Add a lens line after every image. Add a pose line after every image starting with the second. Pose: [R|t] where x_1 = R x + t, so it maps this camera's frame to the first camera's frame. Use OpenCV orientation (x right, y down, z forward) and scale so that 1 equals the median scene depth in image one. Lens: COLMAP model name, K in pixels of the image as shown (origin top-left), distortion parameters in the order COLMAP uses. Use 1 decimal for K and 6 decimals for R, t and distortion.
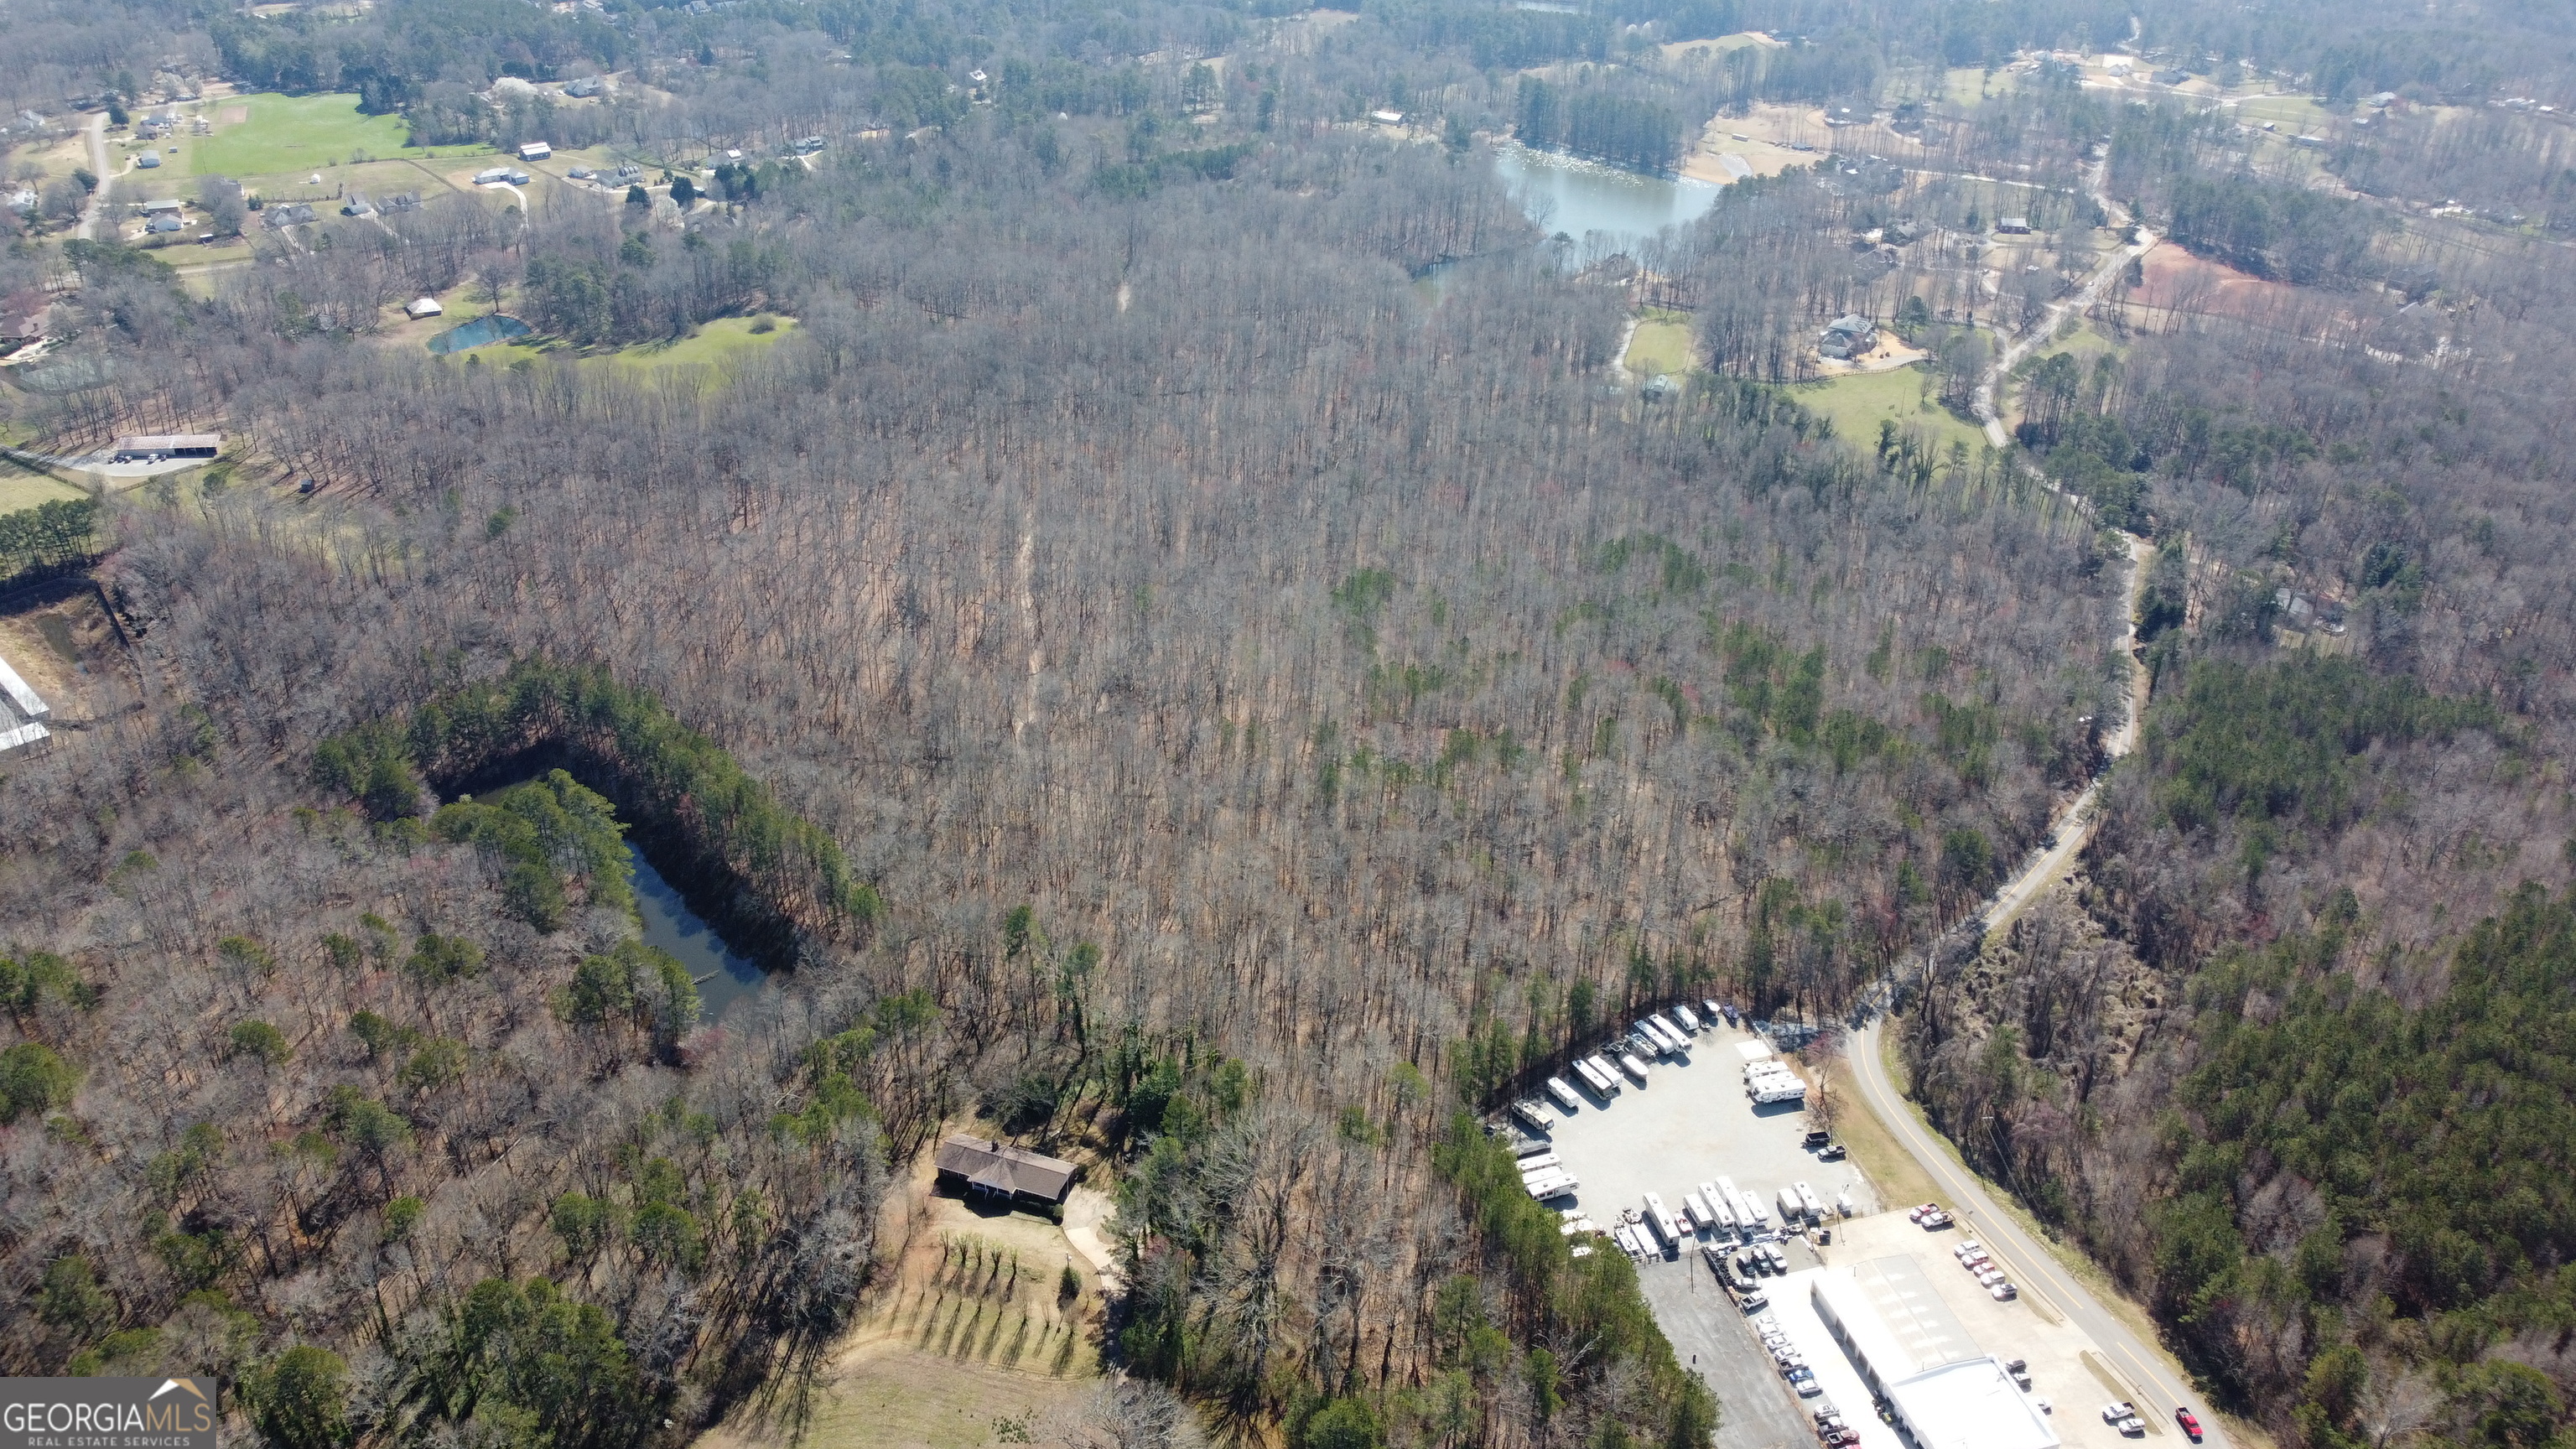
lens RADIAL K [[1940.2, 0, 1290.7], [0, 1940.2, 729.2], [0, 0, 1]] dist [0.006615, -0.011068]
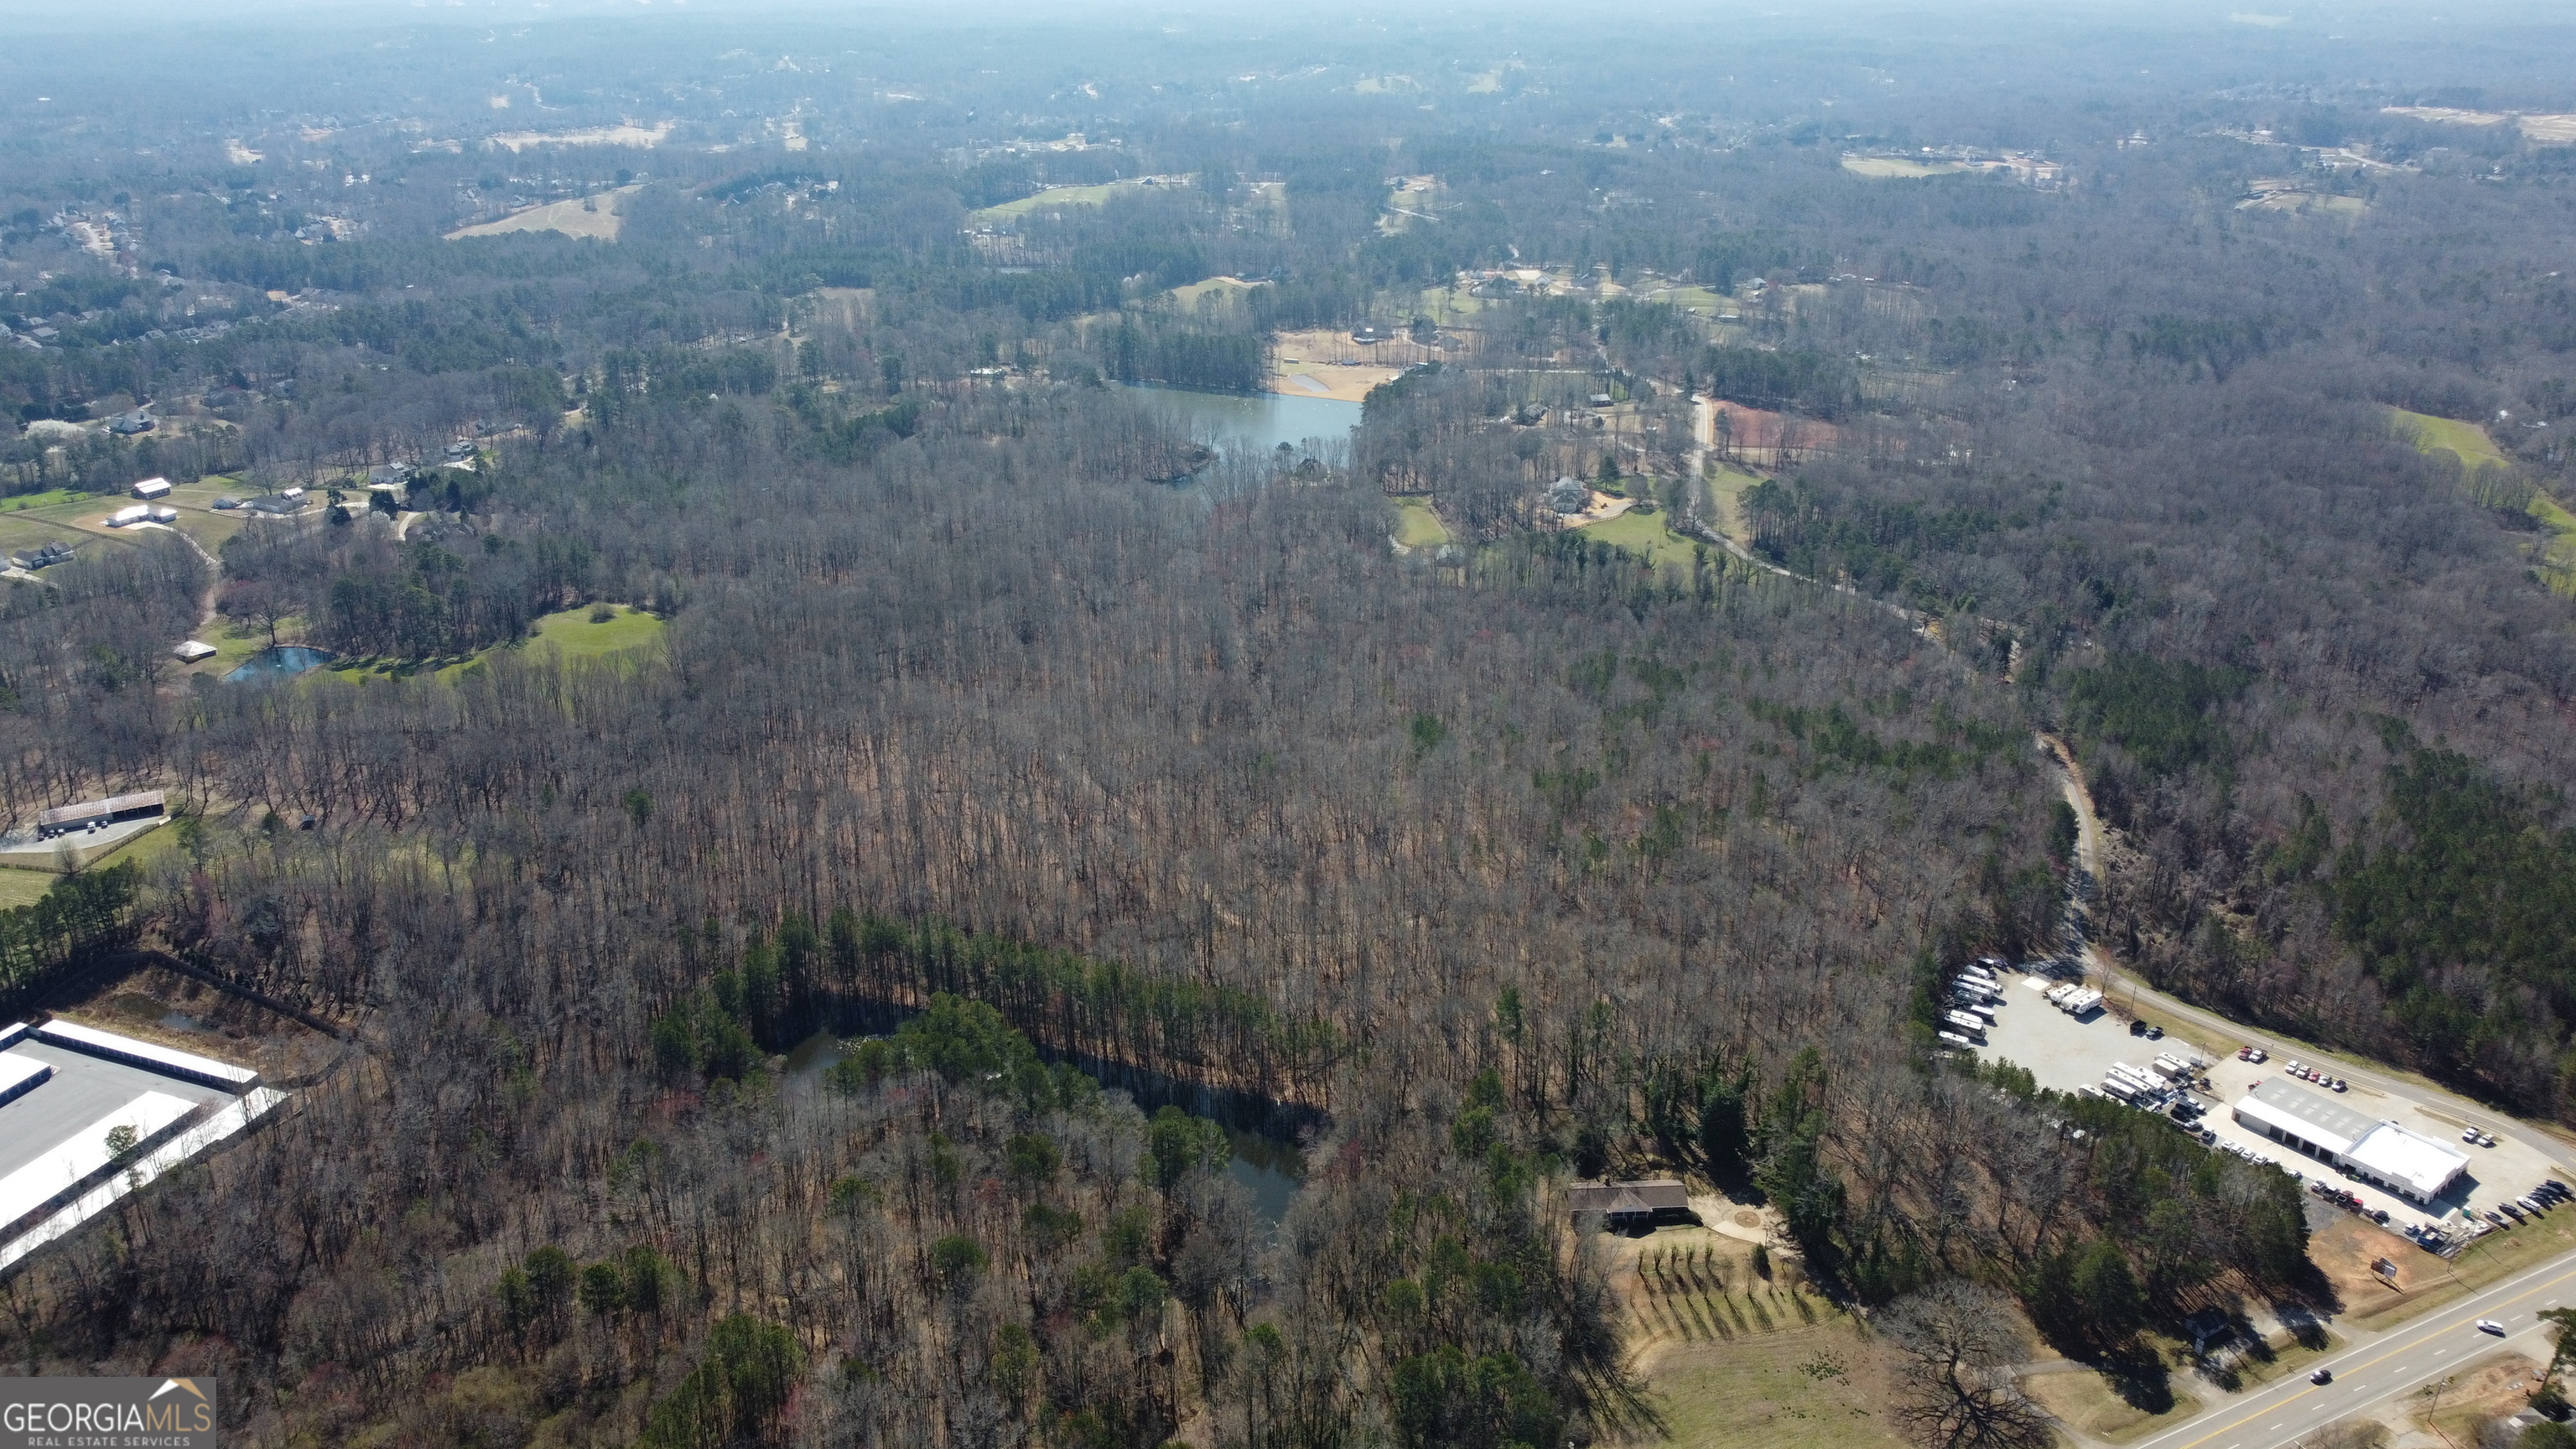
lens RADIAL K [[1940.9, 0, 1288.0], [0, 1940.9, 724.5], [0, 0, 1]] dist [-0.001015, -0.009049]
pose [[0.919087, -0.158777, 0.360652, -0.577520], [0.204775, 0.974393, -0.092873, 0.016145], [-0.336671, 0.159211, 0.928065, -0.034229]]
